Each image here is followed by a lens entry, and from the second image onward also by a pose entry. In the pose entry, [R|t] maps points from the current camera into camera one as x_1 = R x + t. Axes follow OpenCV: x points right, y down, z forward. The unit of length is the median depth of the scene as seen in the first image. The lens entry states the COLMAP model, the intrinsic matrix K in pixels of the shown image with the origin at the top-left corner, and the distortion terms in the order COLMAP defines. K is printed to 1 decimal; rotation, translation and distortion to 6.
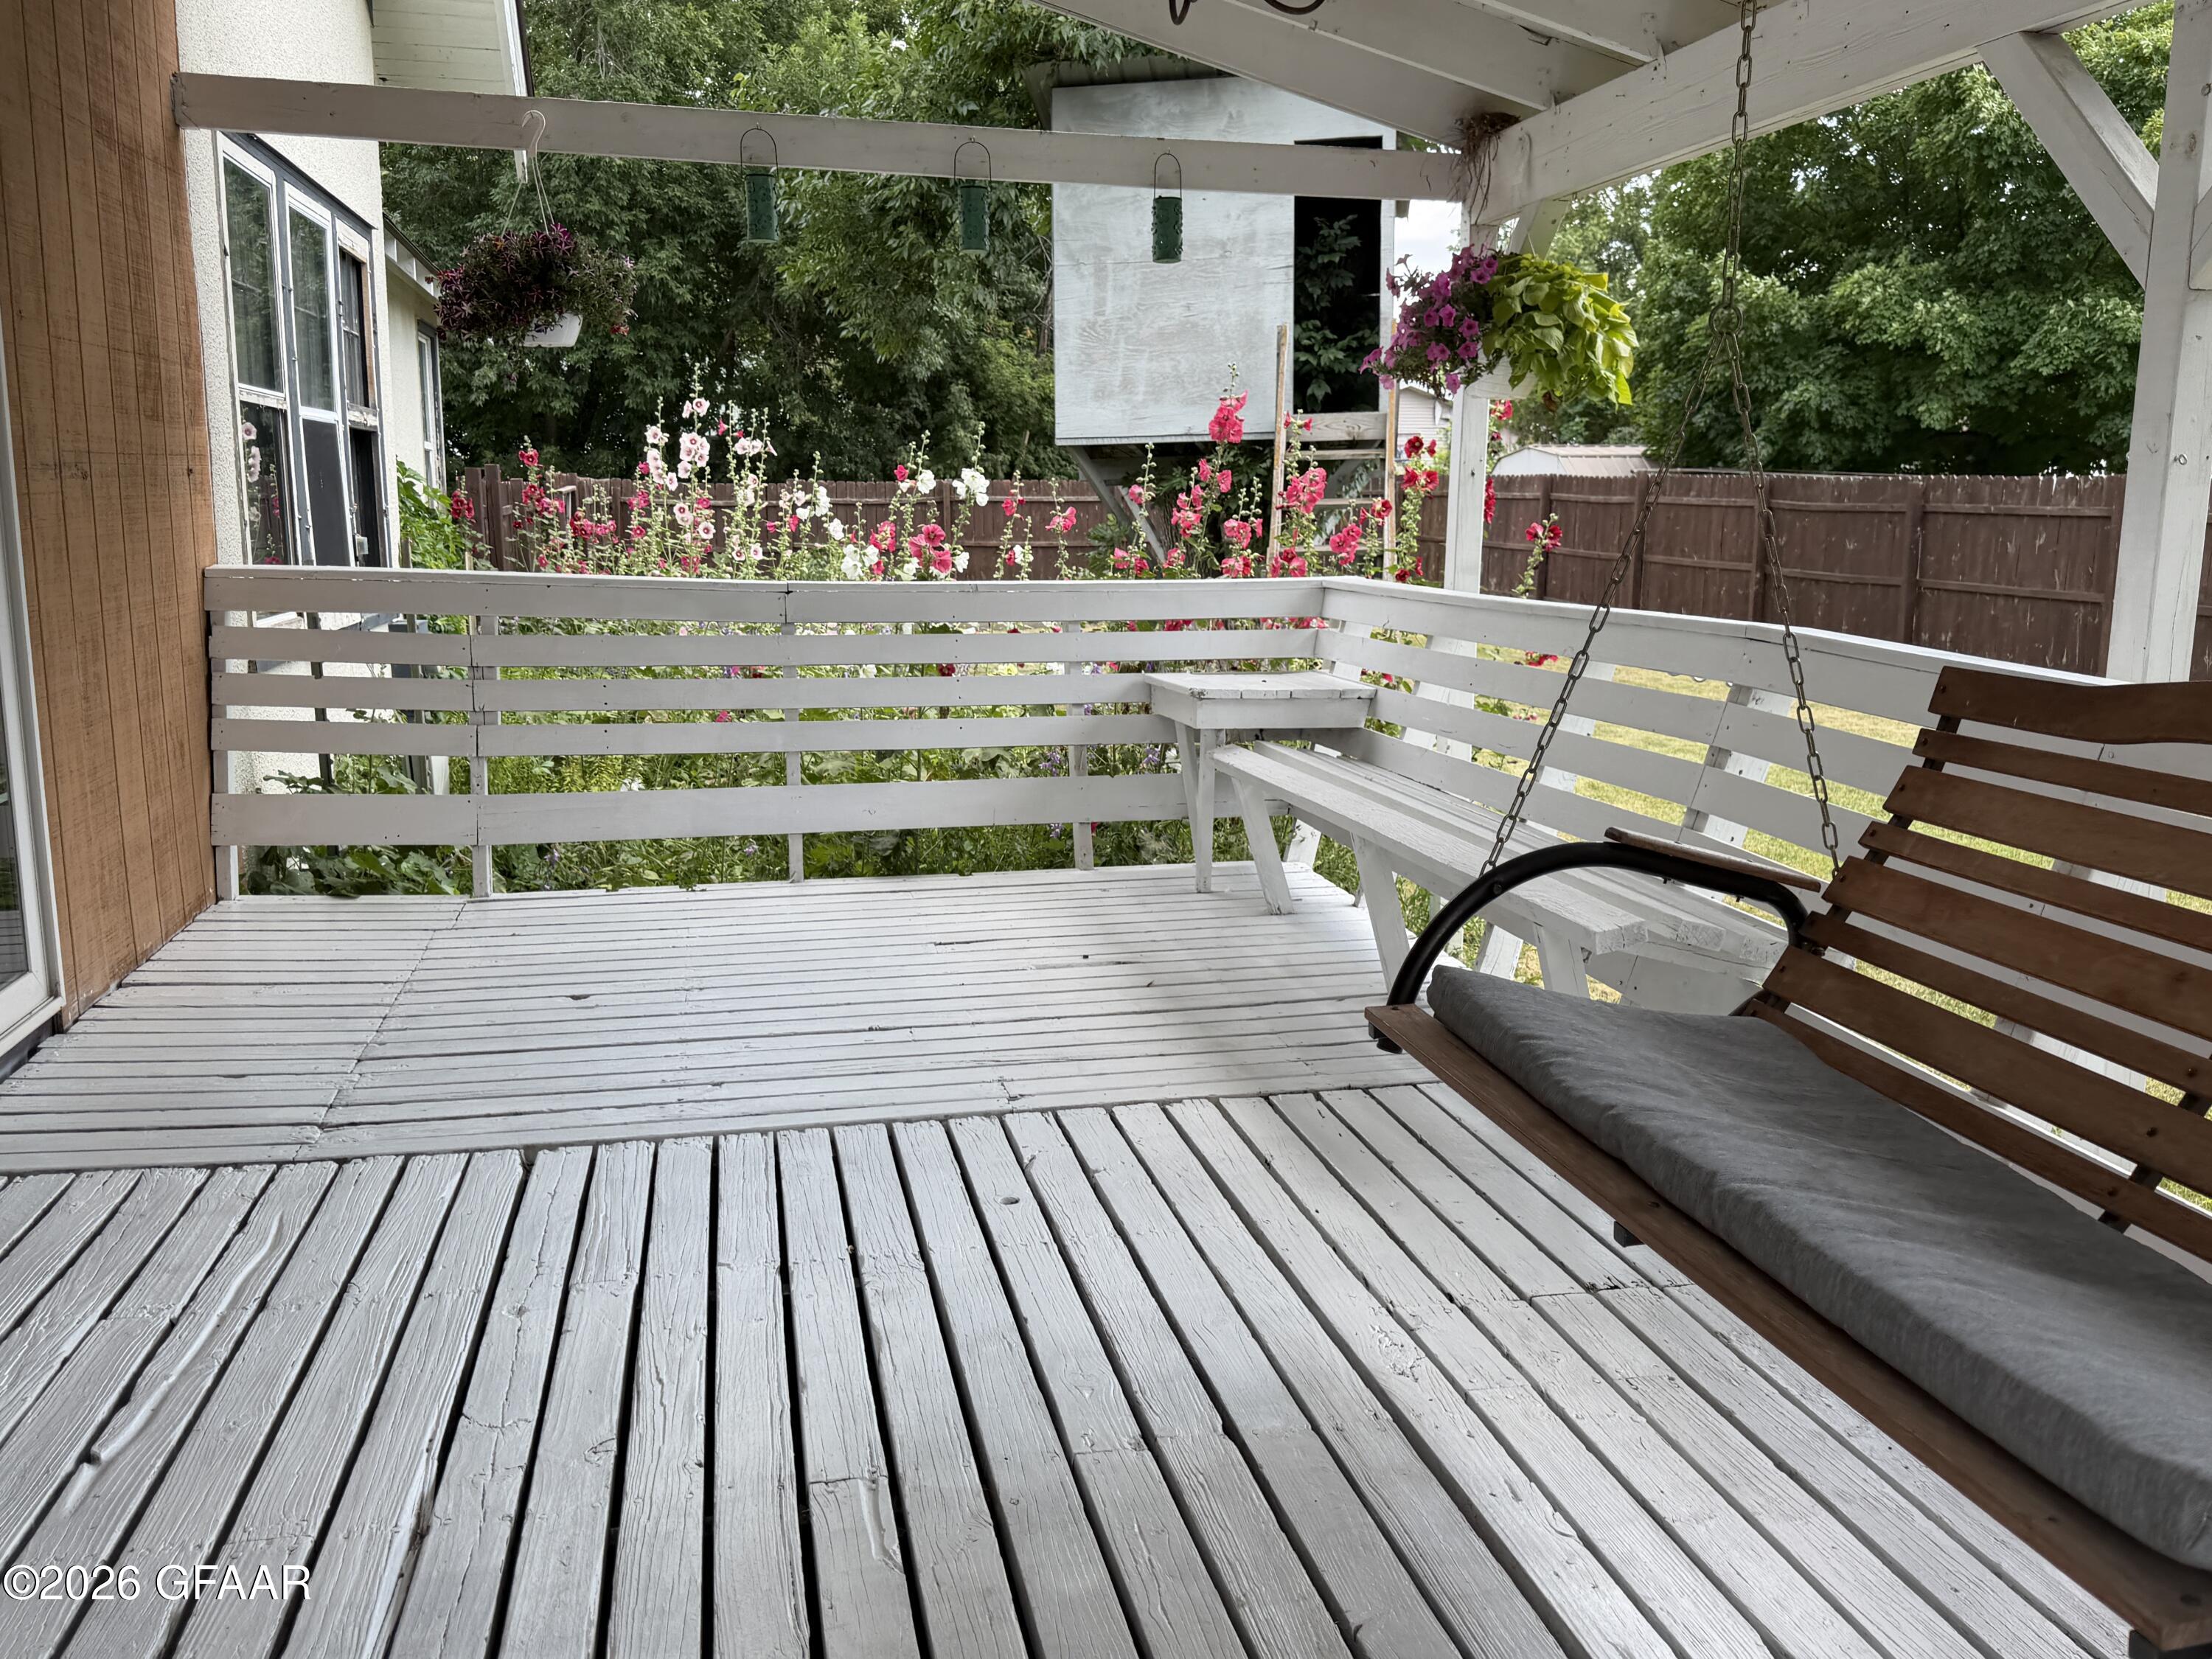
lens RADIAL K [[1817.5, 0, 1106.0], [0, 1817.5, 829.5], [0, 0, 1]] dist [0.139992, -0.284185]
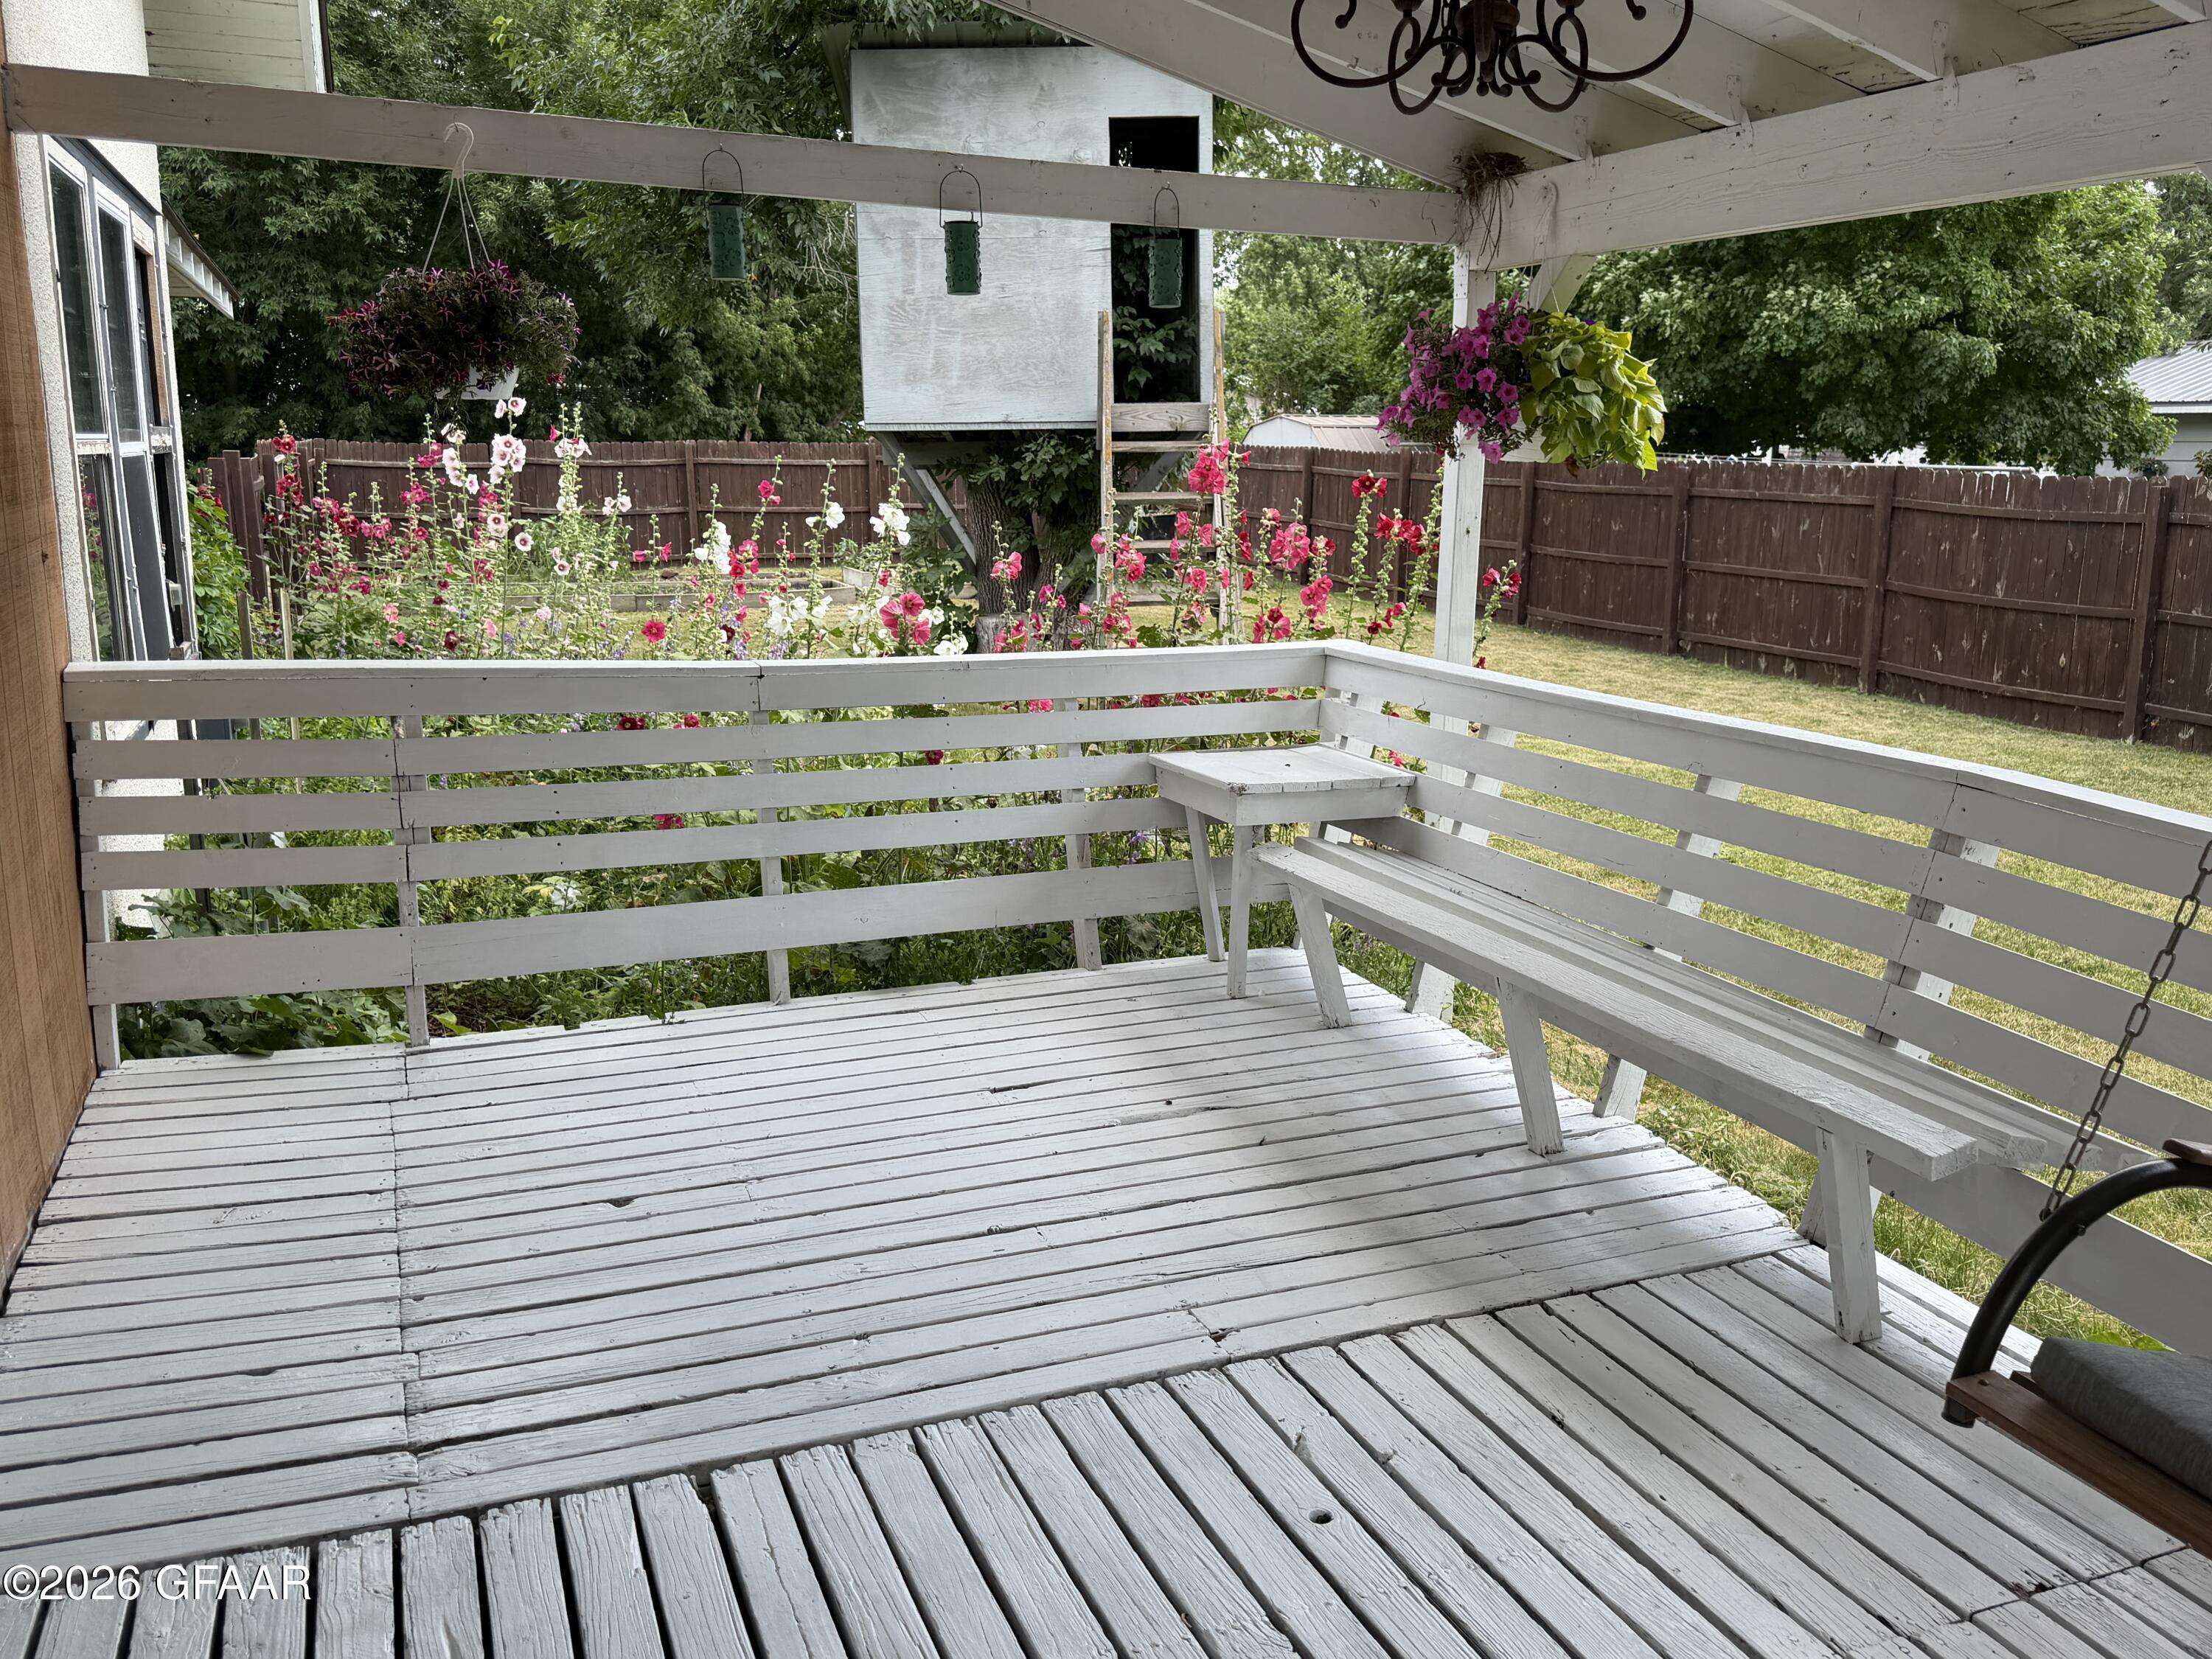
lens RADIAL K [[1813.4, 0, 1120.9], [0, 1813.4, 828.3], [0, 0, 1]] dist [0.122524, -0.219943]
pose [[0.984416, -0.030124, 0.173257, -0.162870], [0.024318, 0.999072, 0.035537, -0.086445], [-0.174166, -0.030770, 0.984235, 0.103176]]
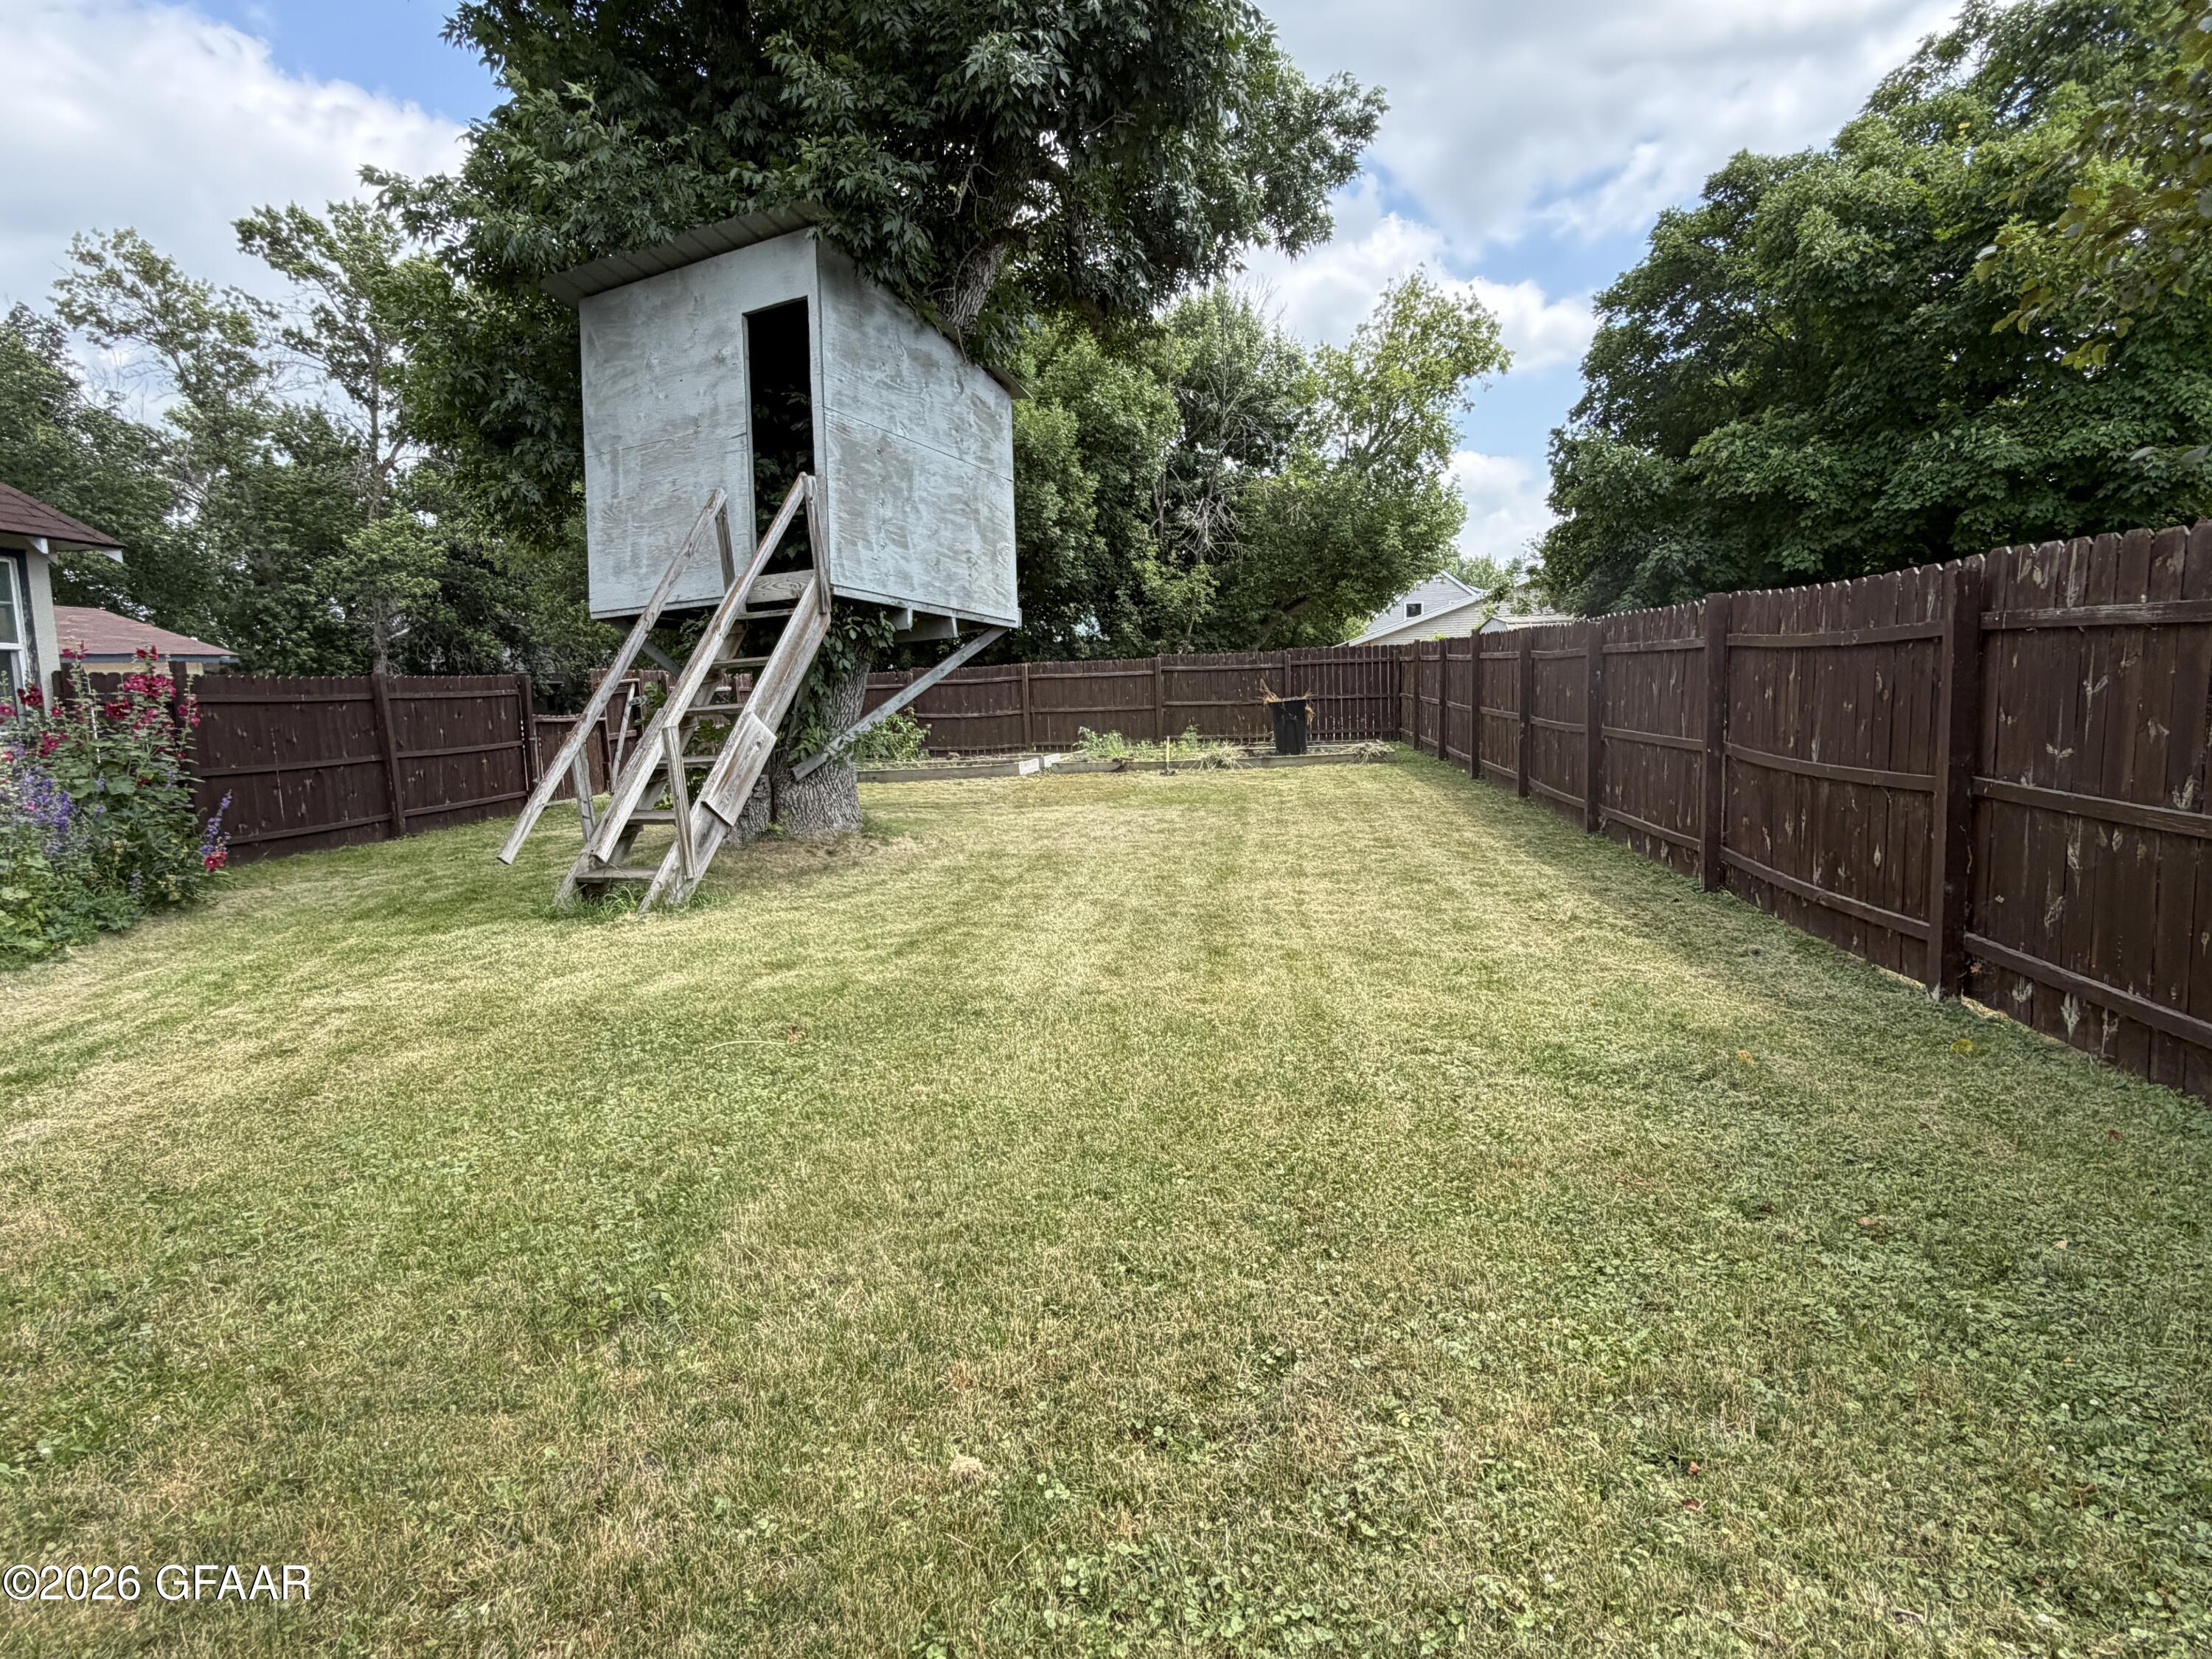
lens RADIAL K [[1139.3, 0, 1106.0], [0, 1139.3, 829.5], [0, 0, 1]] dist [0.003698, 0.002294]
pose [[0.931119, 0.018012, -0.364270, 1.258784], [-0.036970, 0.998296, -0.045137, -0.146755], [0.362837, 0.055496, 0.930199, 1.154826]]
